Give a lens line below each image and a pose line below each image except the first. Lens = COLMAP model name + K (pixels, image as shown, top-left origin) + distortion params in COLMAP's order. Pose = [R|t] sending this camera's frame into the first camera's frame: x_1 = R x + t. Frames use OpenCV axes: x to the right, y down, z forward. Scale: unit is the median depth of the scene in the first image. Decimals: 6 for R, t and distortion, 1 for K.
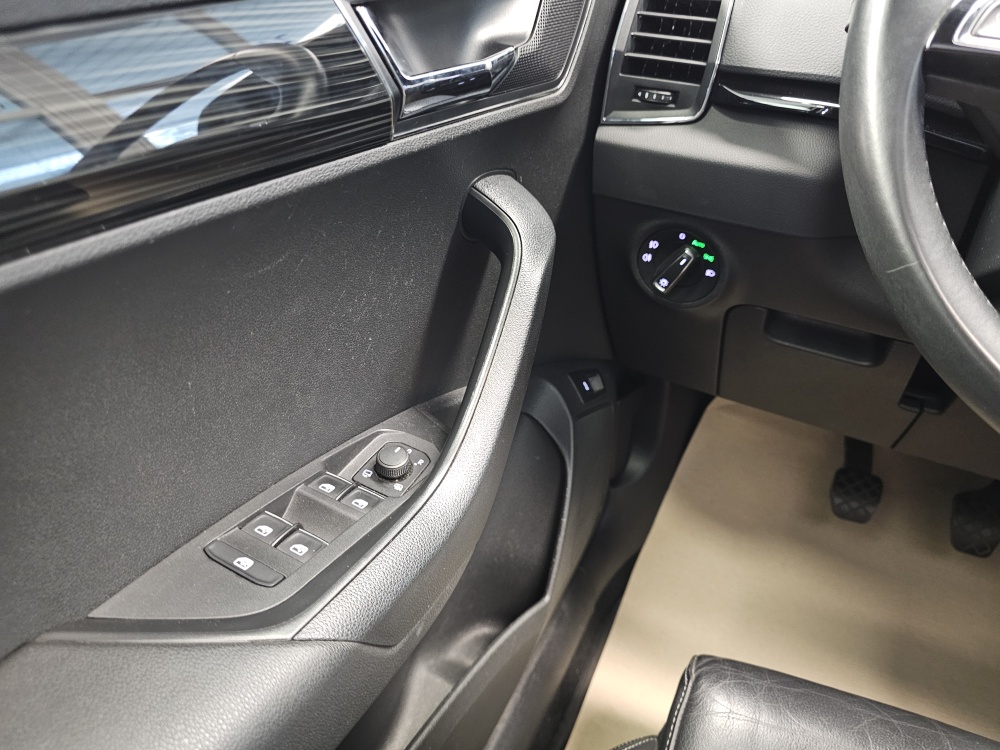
lens RADIAL K [[679.5, 0, 502.8], [0, 679.5, 366.7], [0, 0, 1]] dist [0.063884, -0.076669]
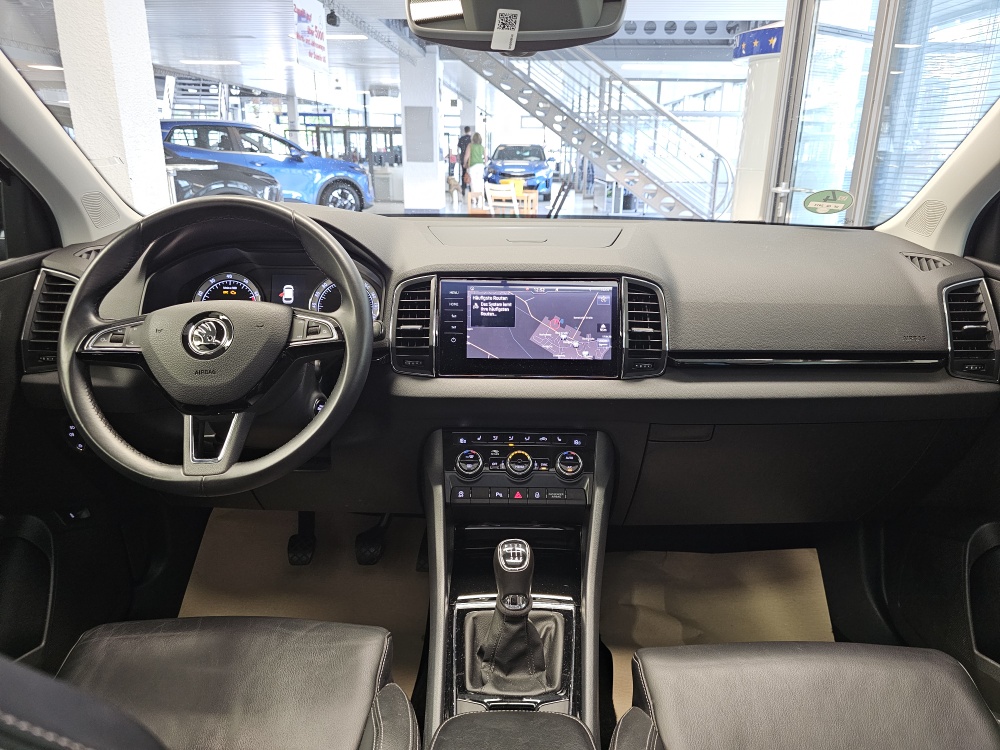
lens RADIAL K [[678.1, 0, 508.5], [0, 678.1, 360.3], [0, 0, 1]] dist [0.061804, -0.073922]
pose [[0.899102, -0.138418, 0.415278, 0.585690], [0.237719, 0.951004, -0.197691, 0.338068], [-0.367567, 0.276464, 0.887954, -1.293744]]
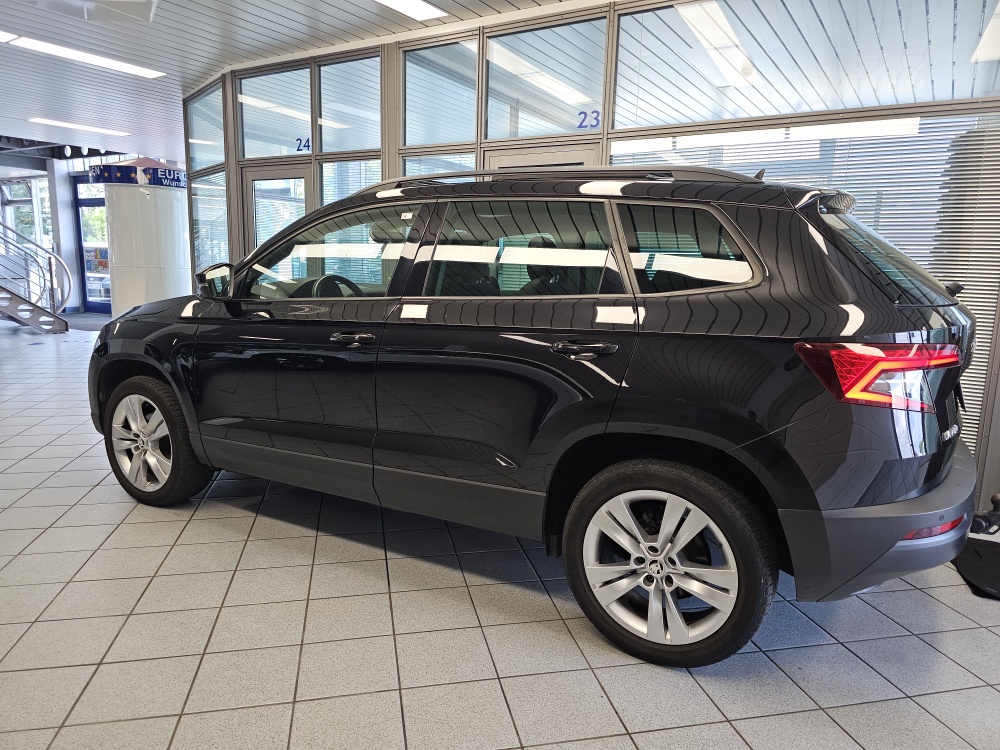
lens RADIAL K [[679.5, 0, 502.8], [0, 679.5, 366.7], [0, 0, 1]] dist [0.063884, -0.076669]
pose [[0.061536, -0.171500, 0.983260, -6.038405], [0.508649, 0.852995, 0.116946, 0.249230], [-0.858772, 0.492938, 0.139723, -1.541351]]
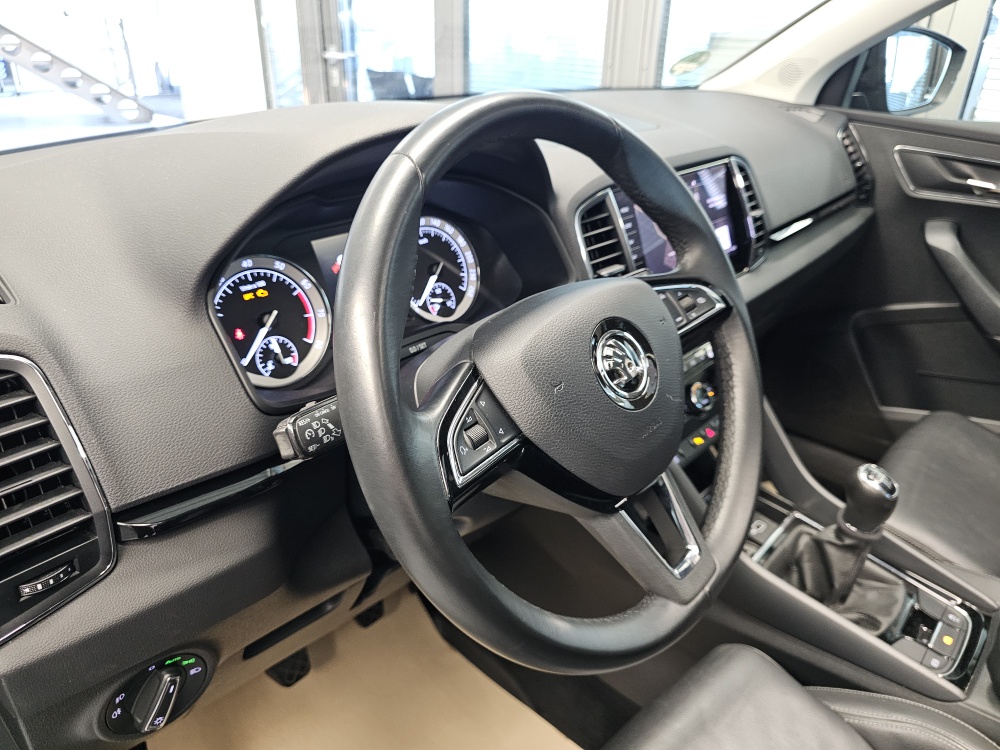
lens RADIAL K [[695.2, 0, 493.6], [0, 695.2, 358.9], [0, 0, 1]] dist [0.043566, -0.051612]
pose [[0.290880, -0.430470, 0.854450, -0.194072], [0.495511, 0.831743, 0.250343, -0.530967], [-0.818448, 0.350569, 0.455240, 0.138160]]
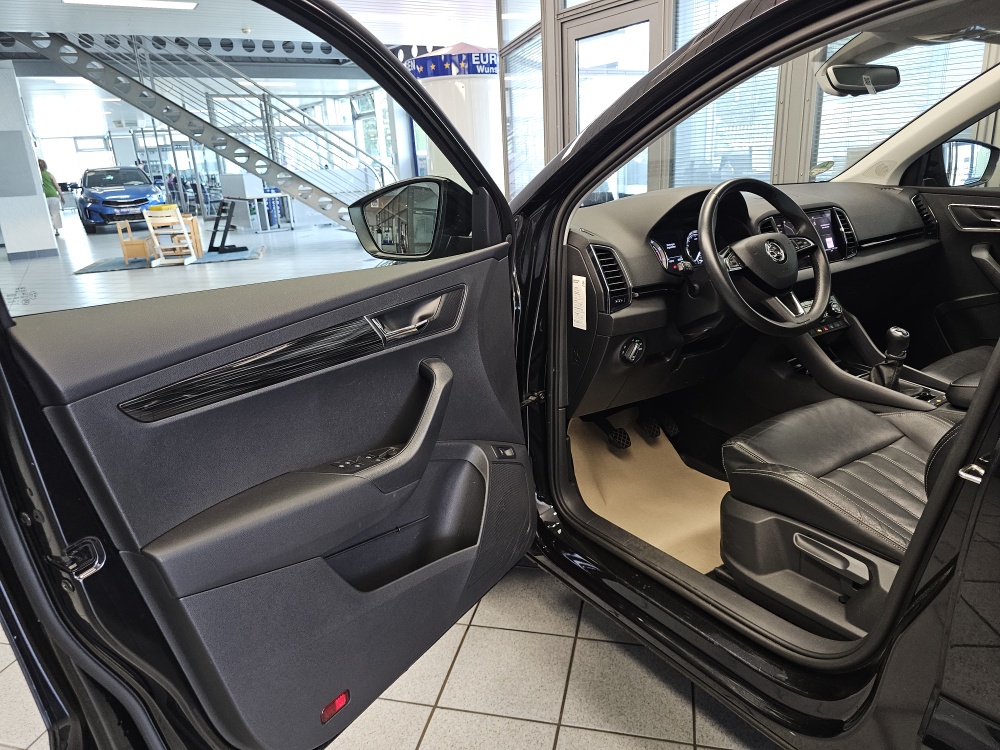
lens RADIAL K [[687.0, 0, 483.7], [0, 687.0, 373.9], [0, 0, 1]] dist [0.019362, -0.004560]
pose [[0.505872, -0.306029, 0.806498, -2.642560], [0.509183, 0.860629, 0.007186, -0.429584], [-0.696295, 0.407020, 0.591193, -0.269592]]
